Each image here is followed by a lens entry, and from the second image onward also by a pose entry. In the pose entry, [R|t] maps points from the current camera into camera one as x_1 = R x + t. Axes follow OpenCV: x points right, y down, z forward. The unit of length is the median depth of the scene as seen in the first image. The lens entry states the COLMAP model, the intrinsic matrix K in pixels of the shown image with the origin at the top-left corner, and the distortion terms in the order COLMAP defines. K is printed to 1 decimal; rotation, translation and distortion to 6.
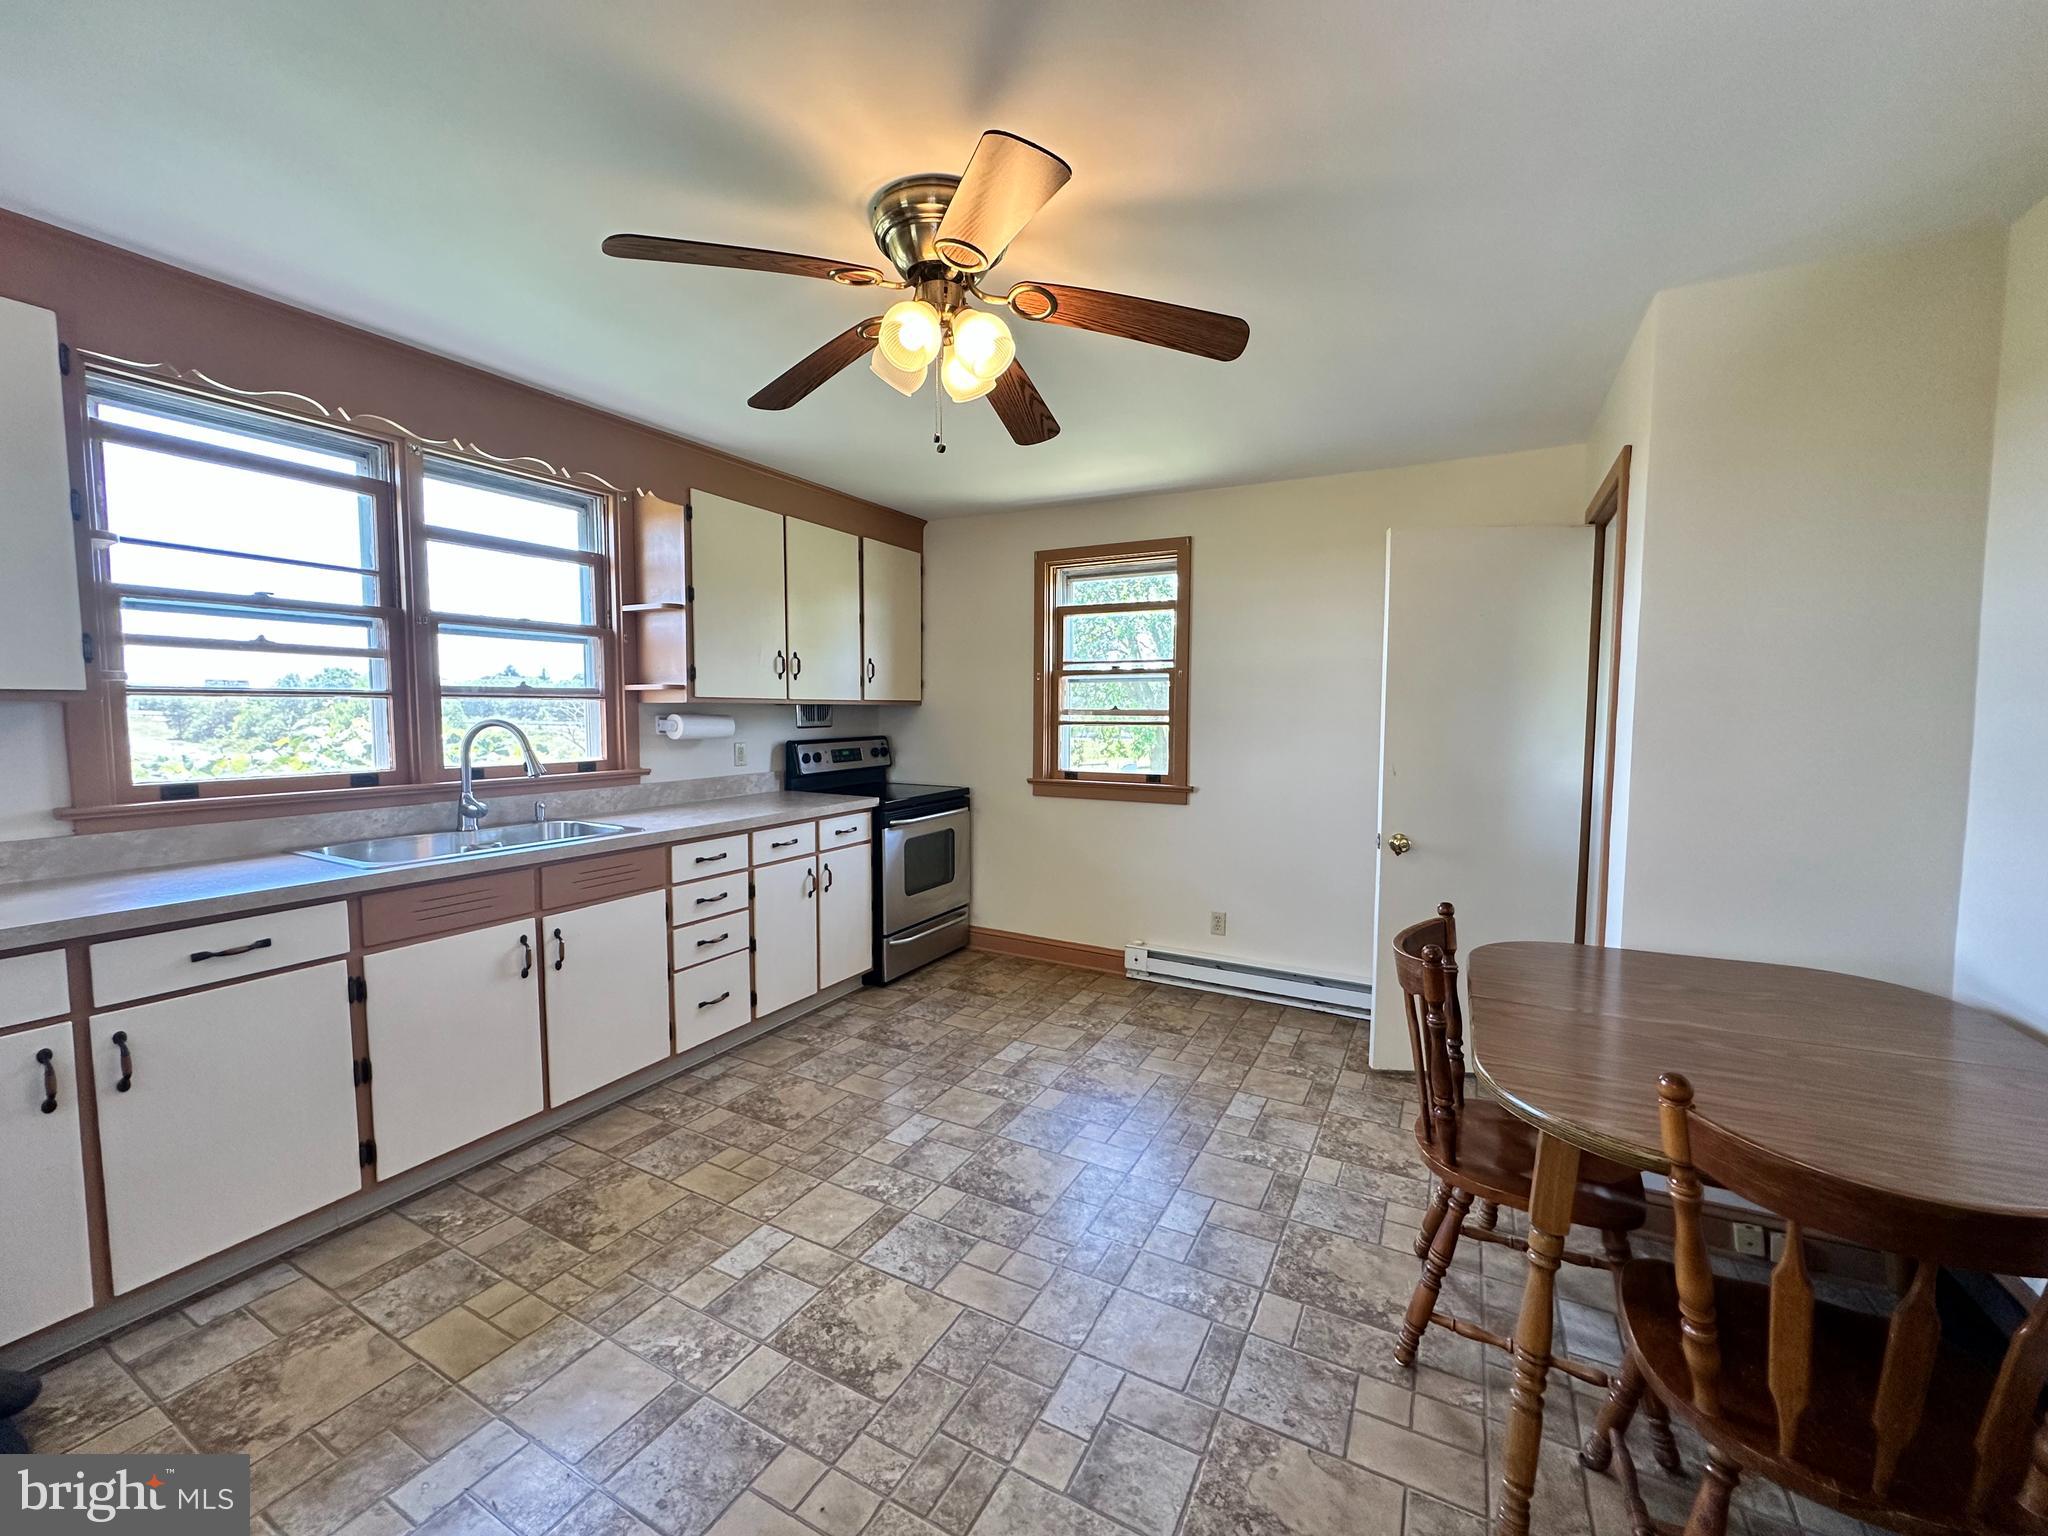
lens RADIAL K [[805.9, 0, 1028.4], [0, 805.9, 761.7], [0, 0, 1]] dist [0.001635, 0.000318]
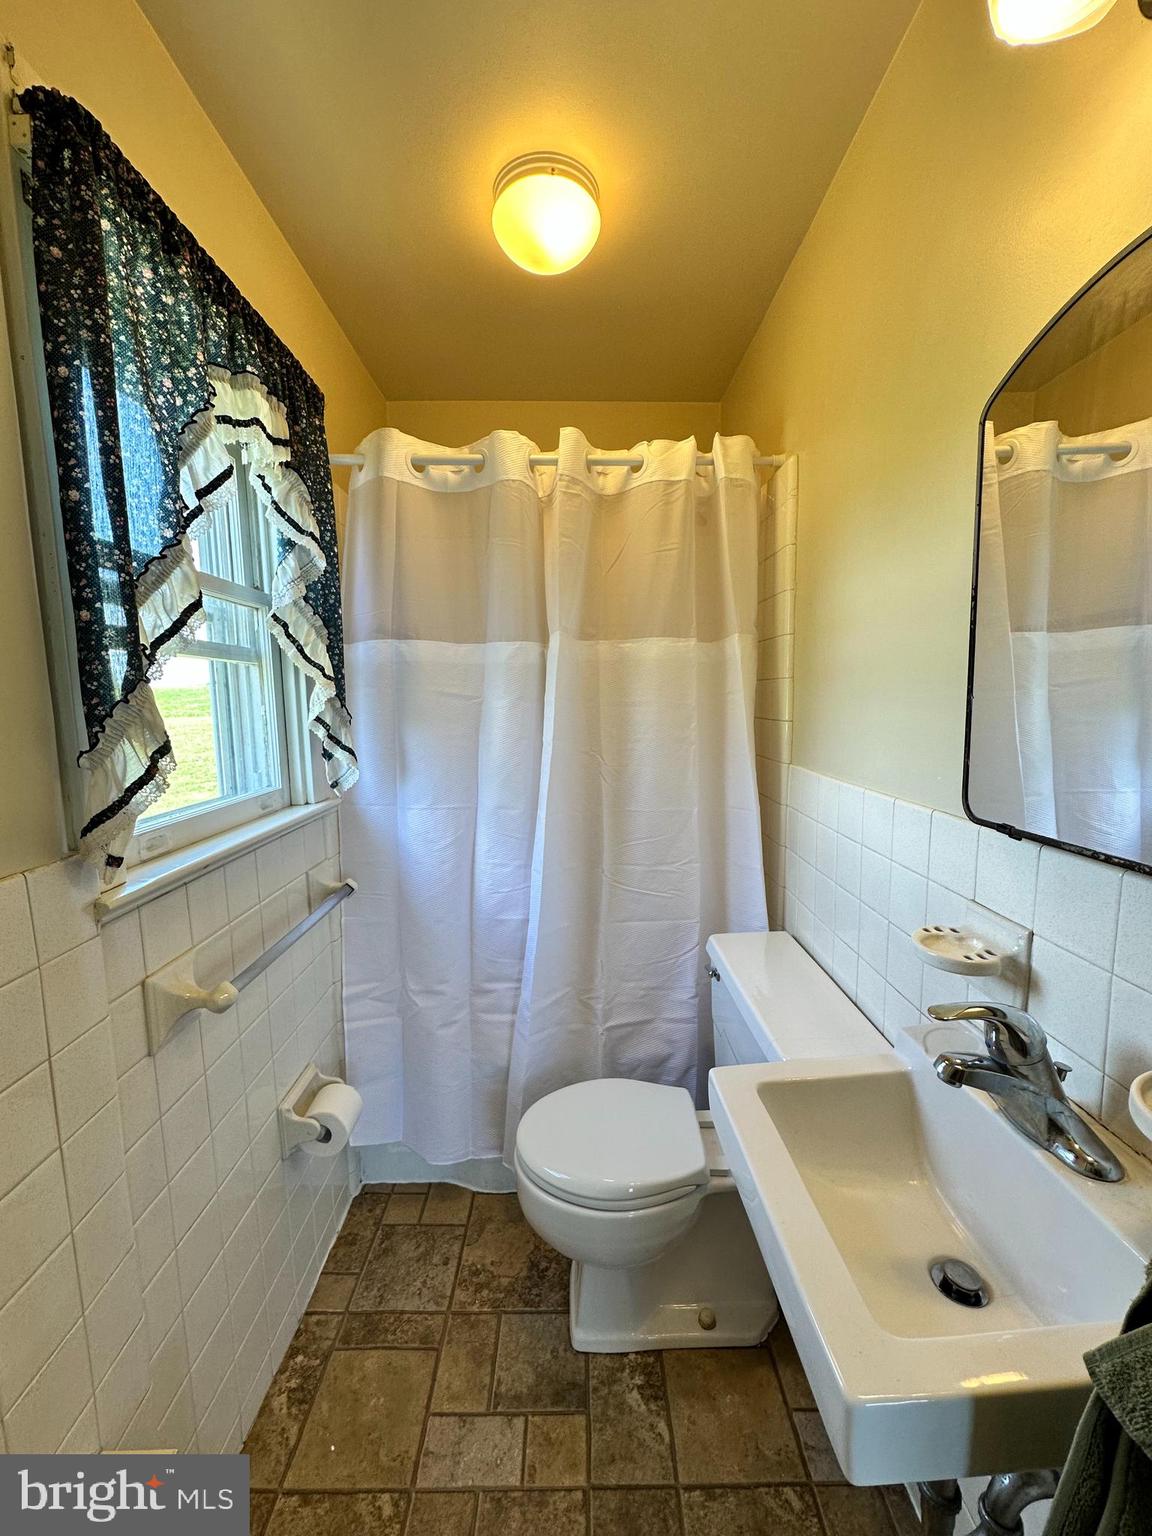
lens RADIAL K [[604.5, 0, 578.2], [0, 604.5, 762.8], [0, 0, 1]] dist [0.001635, 0.000318]
pose [[-0.454132, -0.089132, 0.886465, -0.549500], [0.068201, 0.988586, 0.134340, -0.059896], [-0.888320, 0.121466, -0.442869, 1.172003]]
